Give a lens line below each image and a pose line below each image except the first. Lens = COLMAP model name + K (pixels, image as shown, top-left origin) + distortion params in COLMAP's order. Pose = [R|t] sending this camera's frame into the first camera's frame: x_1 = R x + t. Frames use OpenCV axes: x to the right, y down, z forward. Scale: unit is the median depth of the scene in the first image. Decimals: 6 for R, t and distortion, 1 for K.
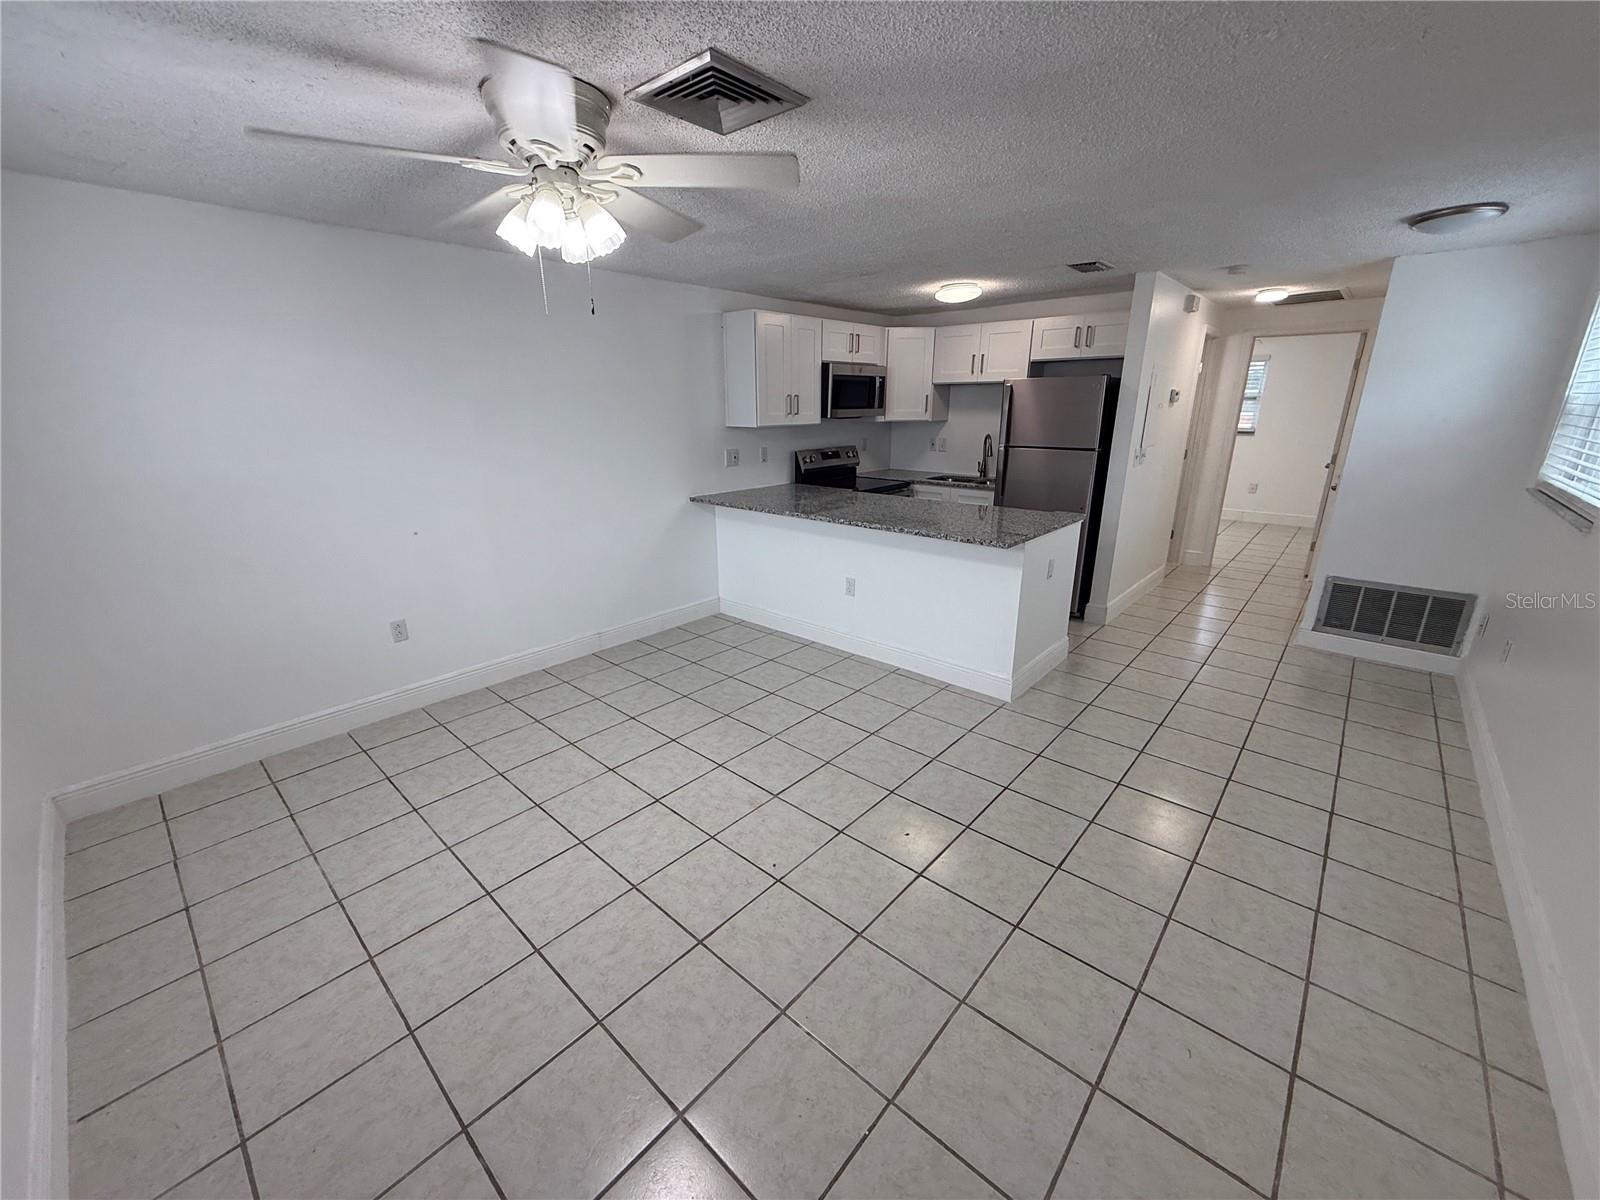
lens RADIAL K [[635.2, 0, 800.0], [0, 635.2, 600.0], [0, 0, 1]] dist [0.001266, -0.003648]
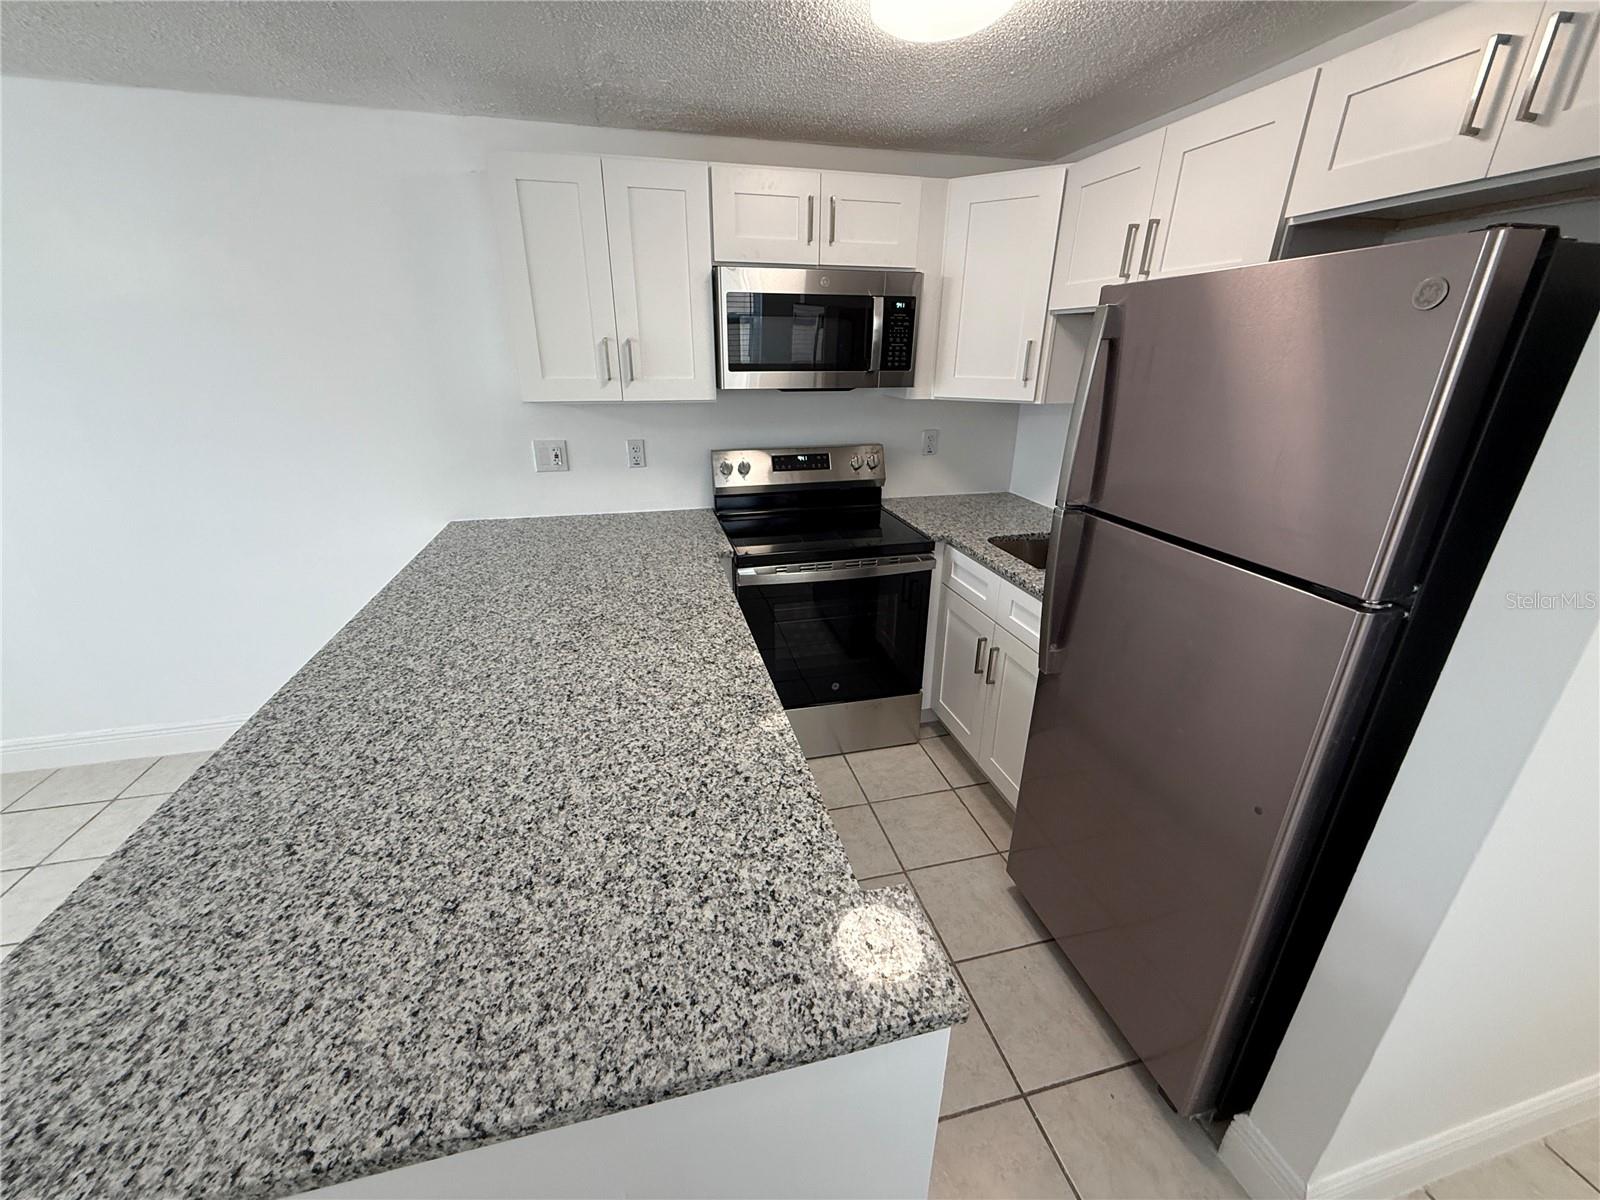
lens RADIAL K [[635.2, 0, 800.0], [0, 635.2, 600.0], [0, 0, 1]] dist [0.001266, -0.003648]
pose [[0.826252, 0.218813, -0.519065, 0.339908], [-0.176964, 0.975648, 0.129594, -0.188564], [0.534782, -0.015221, 0.844853, 0.579393]]
